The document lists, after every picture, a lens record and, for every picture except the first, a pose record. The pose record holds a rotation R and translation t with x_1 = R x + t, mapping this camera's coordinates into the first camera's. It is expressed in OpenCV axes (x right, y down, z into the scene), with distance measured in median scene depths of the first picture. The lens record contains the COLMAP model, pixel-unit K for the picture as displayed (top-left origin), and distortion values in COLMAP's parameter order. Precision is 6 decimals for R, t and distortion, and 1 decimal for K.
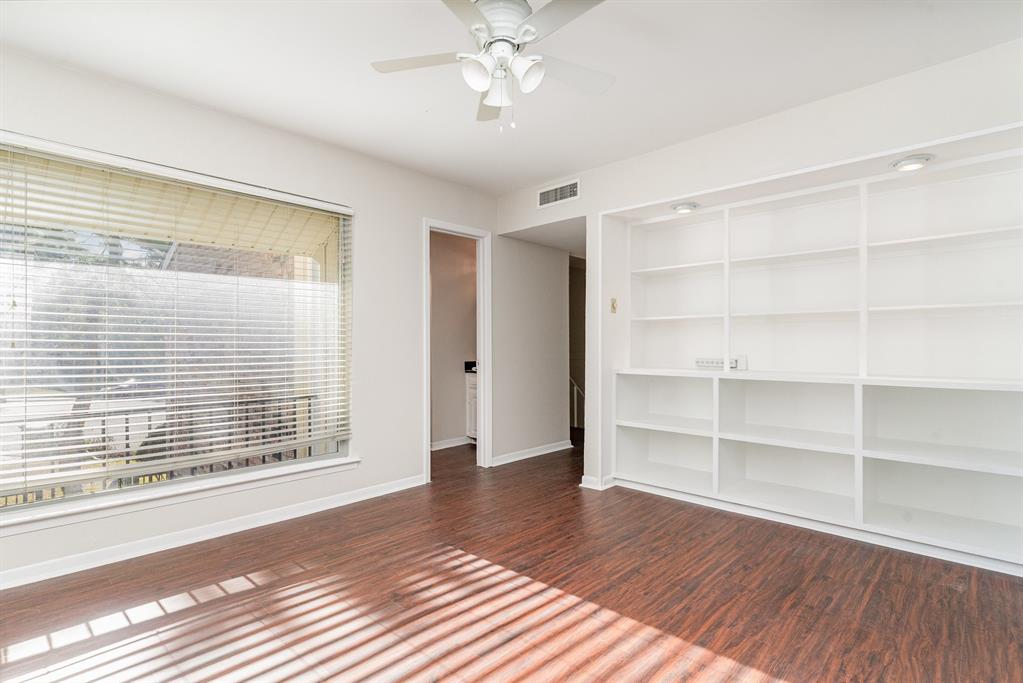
lens RADIAL K [[525.4, 0, 510.0], [0, 525.4, 345.2], [0, 0, 1]] dist [-0.020968, 0.006161]
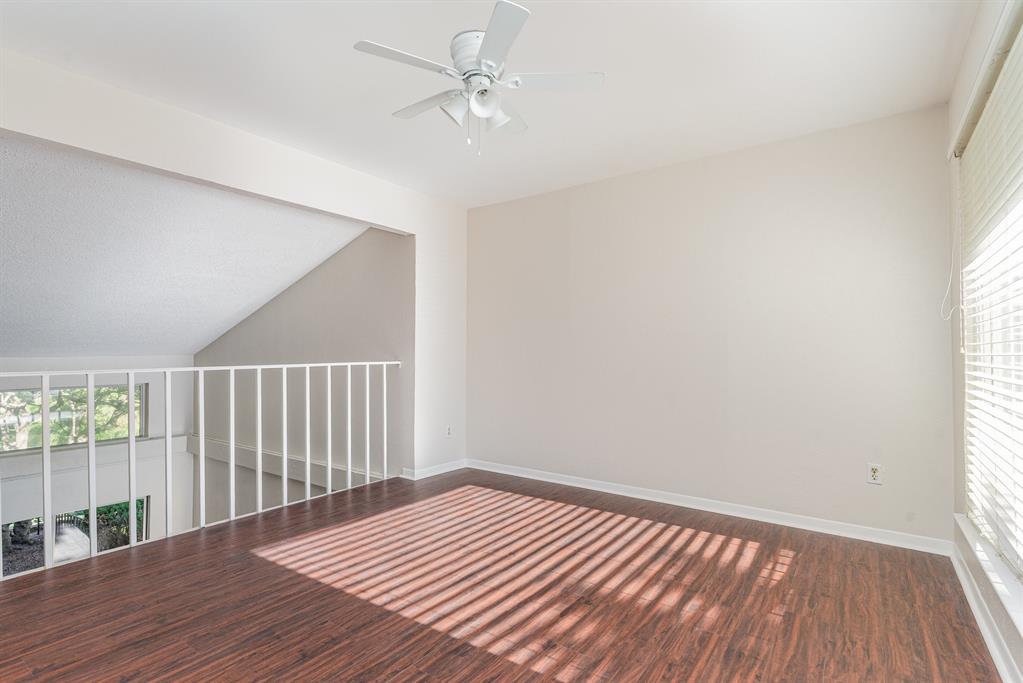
lens RADIAL K [[525.4, 0, 512.4], [0, 525.4, 348.3], [0, 0, 1]] dist [-0.020968, 0.006161]
pose [[-0.990632, -0.001406, -0.136554, 0.058862], [0.001990, 0.999692, -0.024726, 0.019490], [0.136547, -0.024766, -0.990324, 1.931982]]
